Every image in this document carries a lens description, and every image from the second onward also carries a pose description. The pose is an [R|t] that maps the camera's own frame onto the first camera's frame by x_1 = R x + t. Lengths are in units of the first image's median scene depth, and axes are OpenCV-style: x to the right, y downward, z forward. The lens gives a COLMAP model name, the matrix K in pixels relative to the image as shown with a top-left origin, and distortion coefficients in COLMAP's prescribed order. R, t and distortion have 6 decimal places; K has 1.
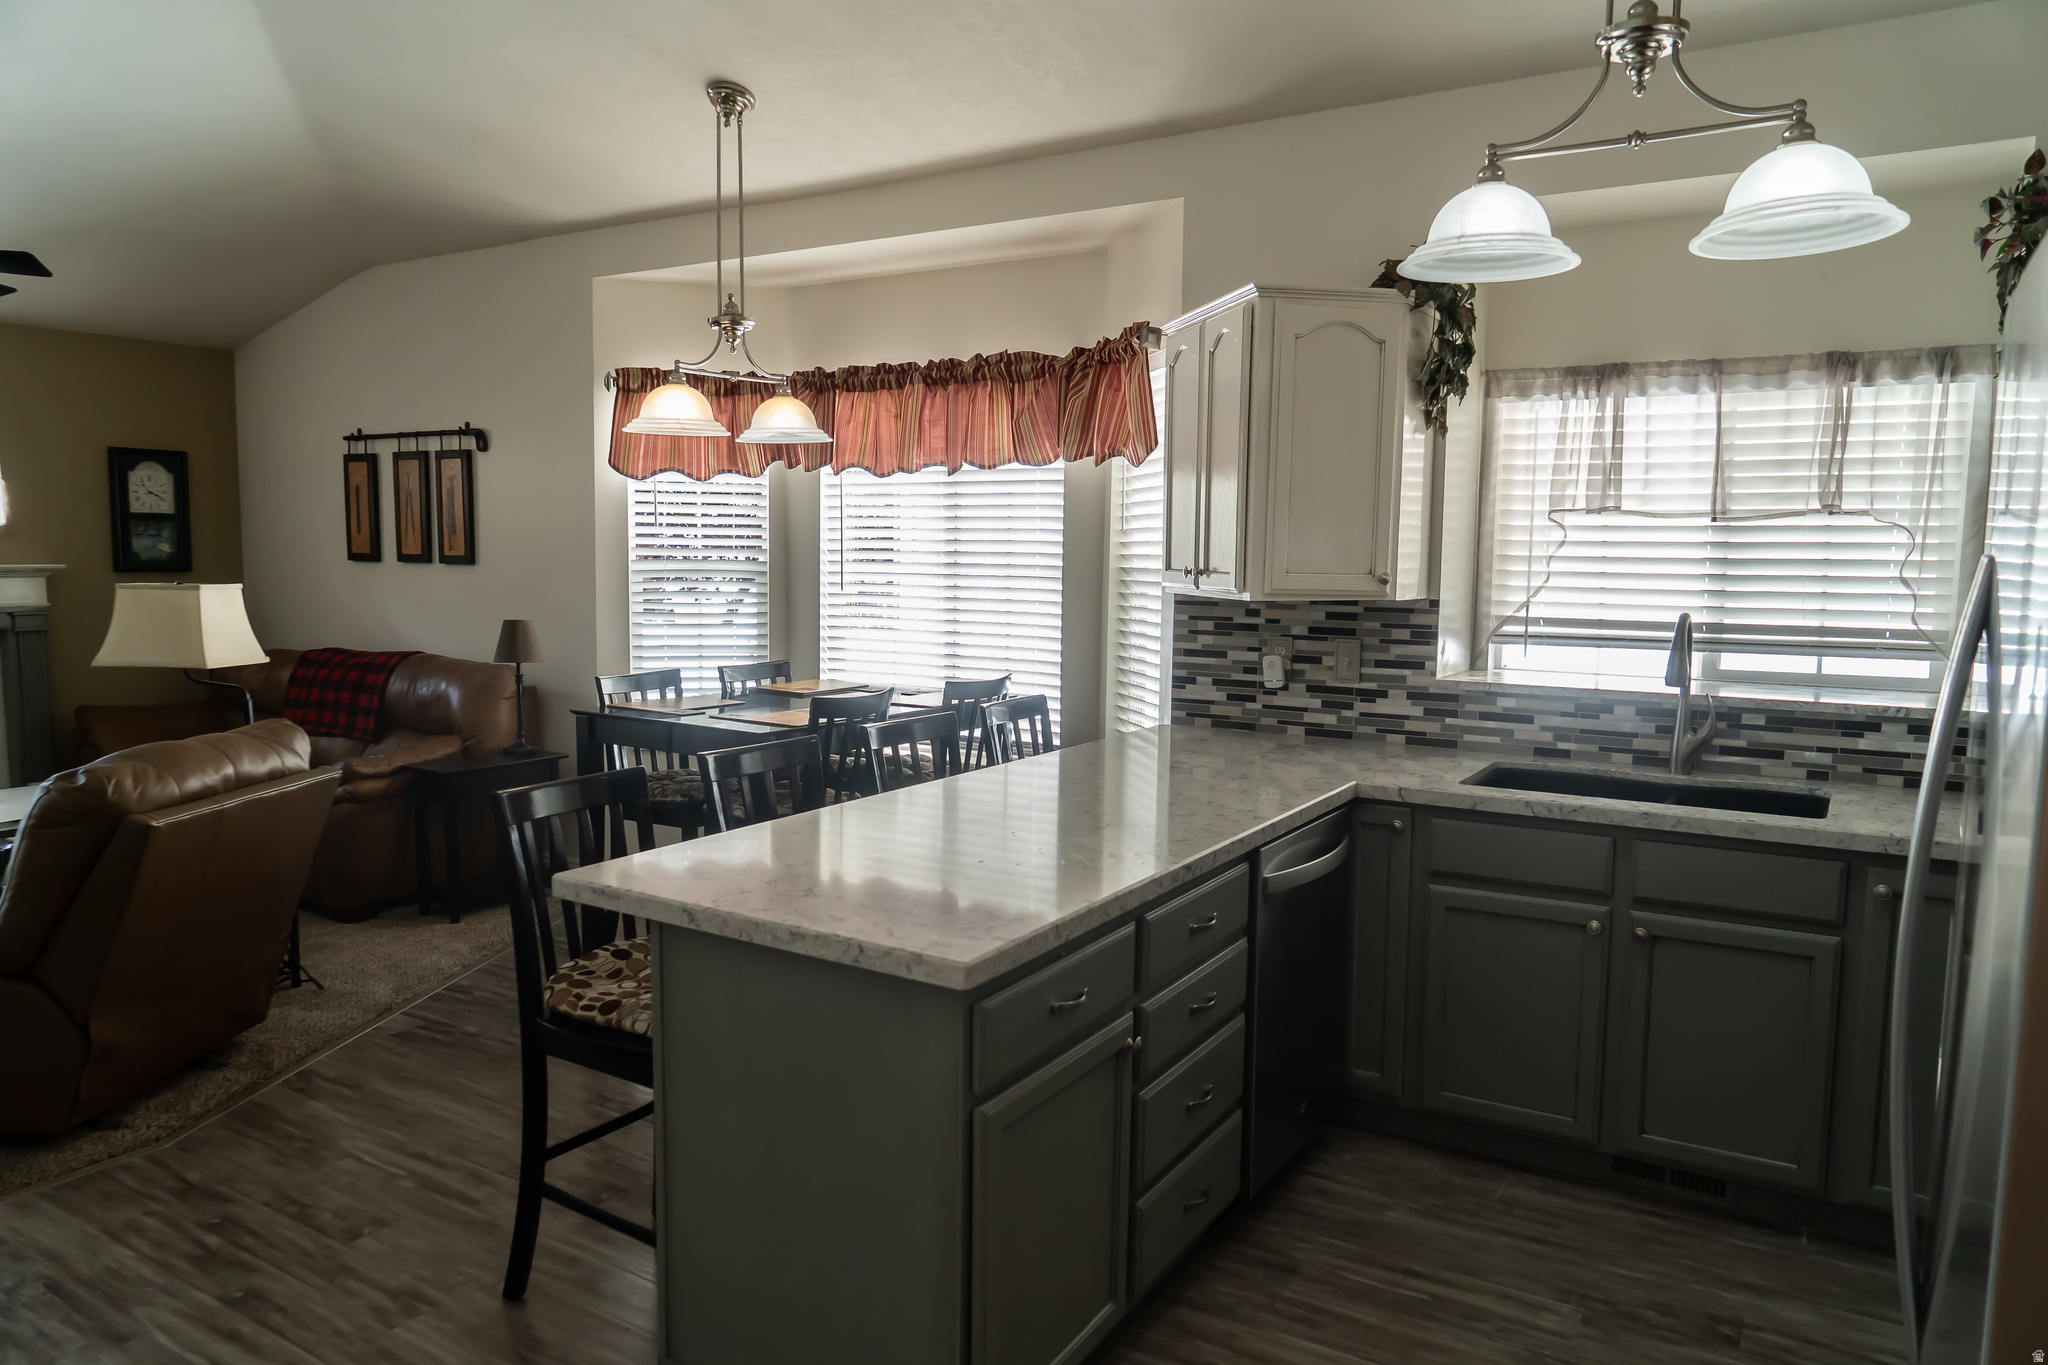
lens RADIAL K [[1362.2, 0, 1024.1], [0, 1362.2, 699.9], [0, 0, 1]] dist [-0.024486, 0.000501]
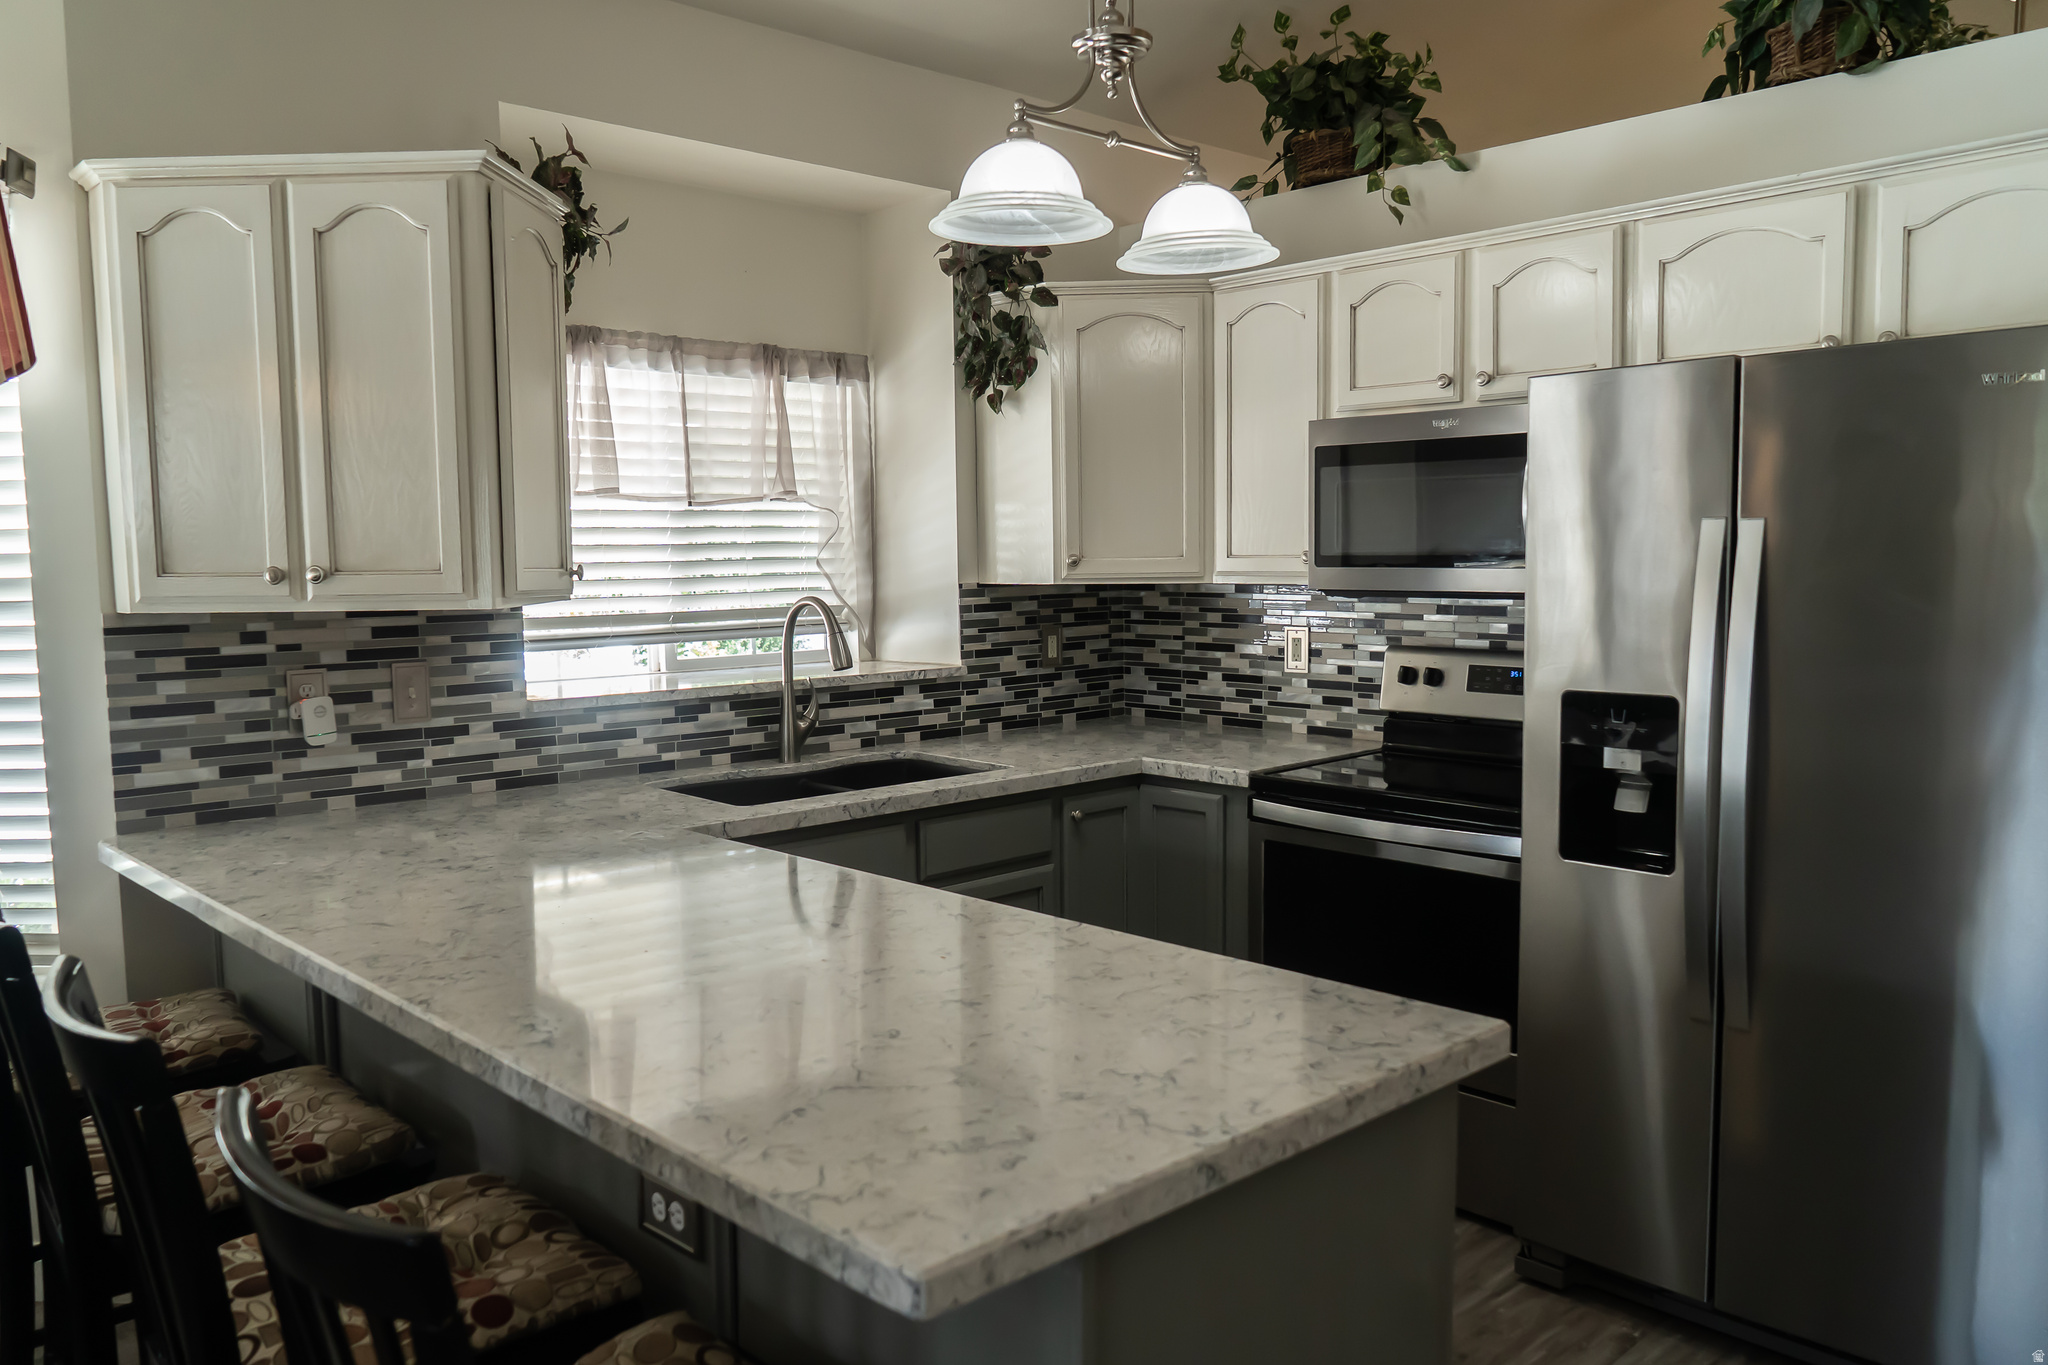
lens RADIAL K [[1521.4, 0, 992.8], [0, 1521.4, 689.4], [0, 0, 1]] dist [-0.020537, 0.003115]
pose [[0.261466, -0.099689, 0.960051, -0.466831], [0.121688, 0.990120, 0.069670, -0.049864], [-0.957511, 0.098611, 0.271014, 0.494530]]
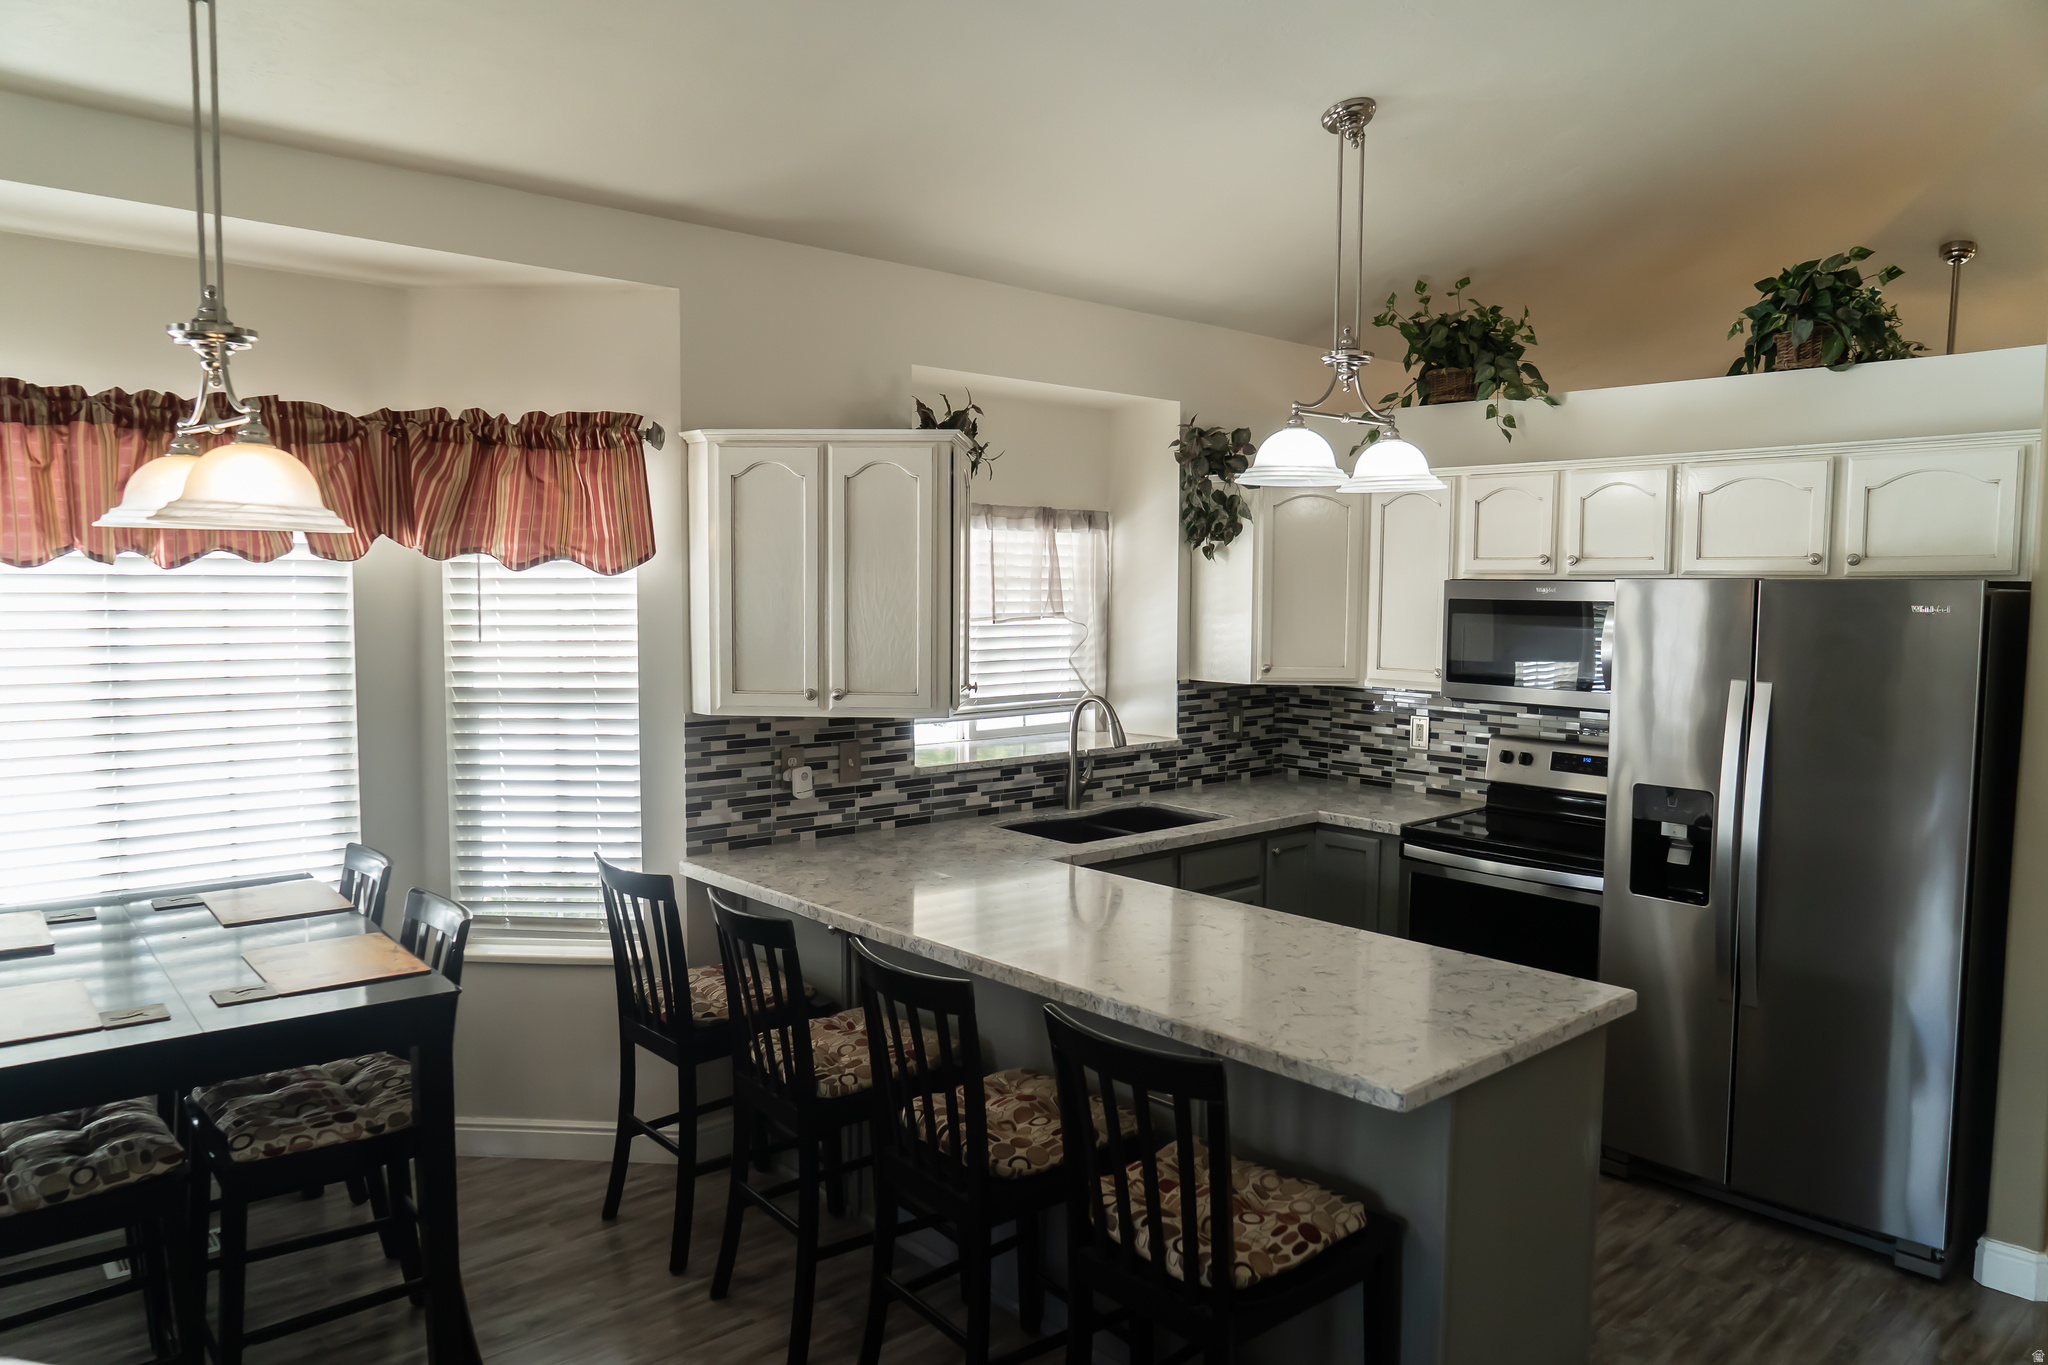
lens RADIAL K [[1380.3, 0, 1002.7], [0, 1380.3, 691.0], [0, 0, 1]] dist [-0.013247, 0.000774]
pose [[0.280418, -0.084170, 0.956180, -0.788043], [0.102422, 0.993085, 0.057381, -0.138152], [-0.954398, 0.081843, 0.287100, 0.576928]]
